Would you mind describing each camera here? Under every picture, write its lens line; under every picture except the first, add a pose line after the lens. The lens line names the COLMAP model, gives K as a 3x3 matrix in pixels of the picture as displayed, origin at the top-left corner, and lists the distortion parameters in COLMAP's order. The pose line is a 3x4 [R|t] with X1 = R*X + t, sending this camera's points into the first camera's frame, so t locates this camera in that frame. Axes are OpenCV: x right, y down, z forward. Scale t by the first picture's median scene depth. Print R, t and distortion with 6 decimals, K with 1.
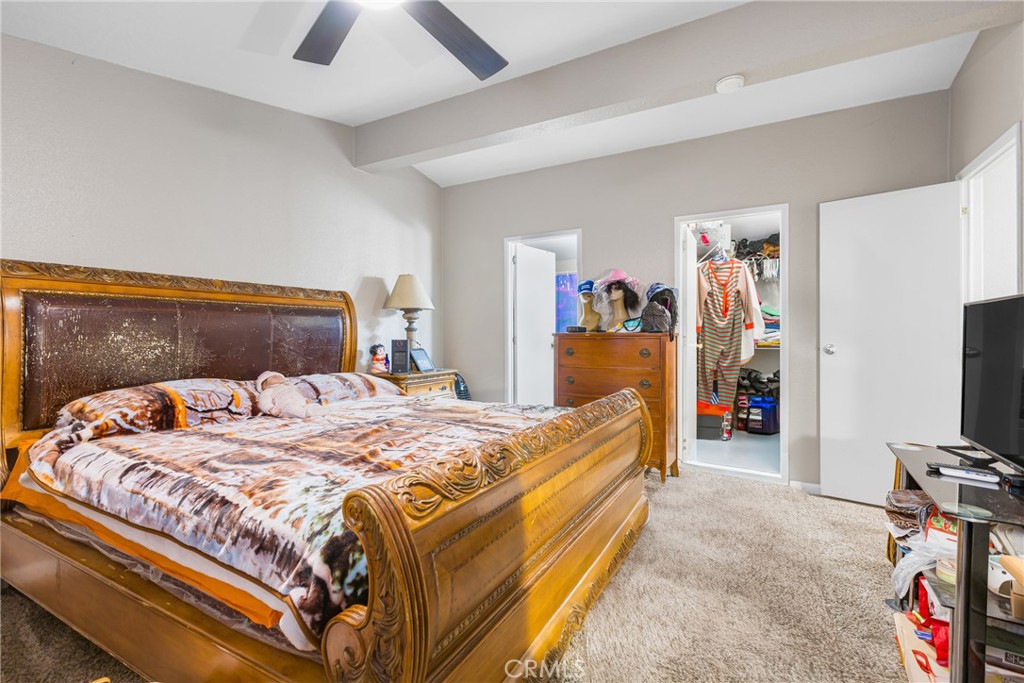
lens RADIAL K [[466.2, 0, 519.4], [0, 466.2, 337.1], [0, 0, 1]] dist [0.000063, -0.000195]
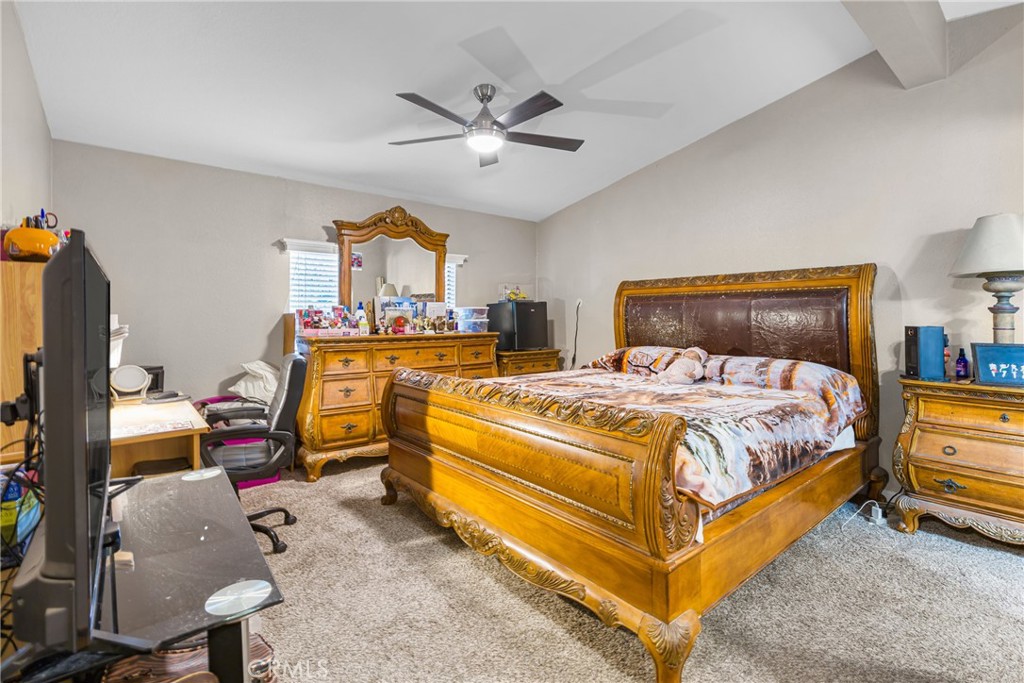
lens RADIAL K [[466.2, 0, 519.4], [0, 466.2, 337.1], [0, 0, 1]] dist [0.000063, -0.000195]
pose [[-0.366009, 0.042875, -0.929623, 0.736838], [-0.005067, 0.998831, 0.048062, -0.010352], [0.930598, 0.022302, -0.365364, 0.940703]]
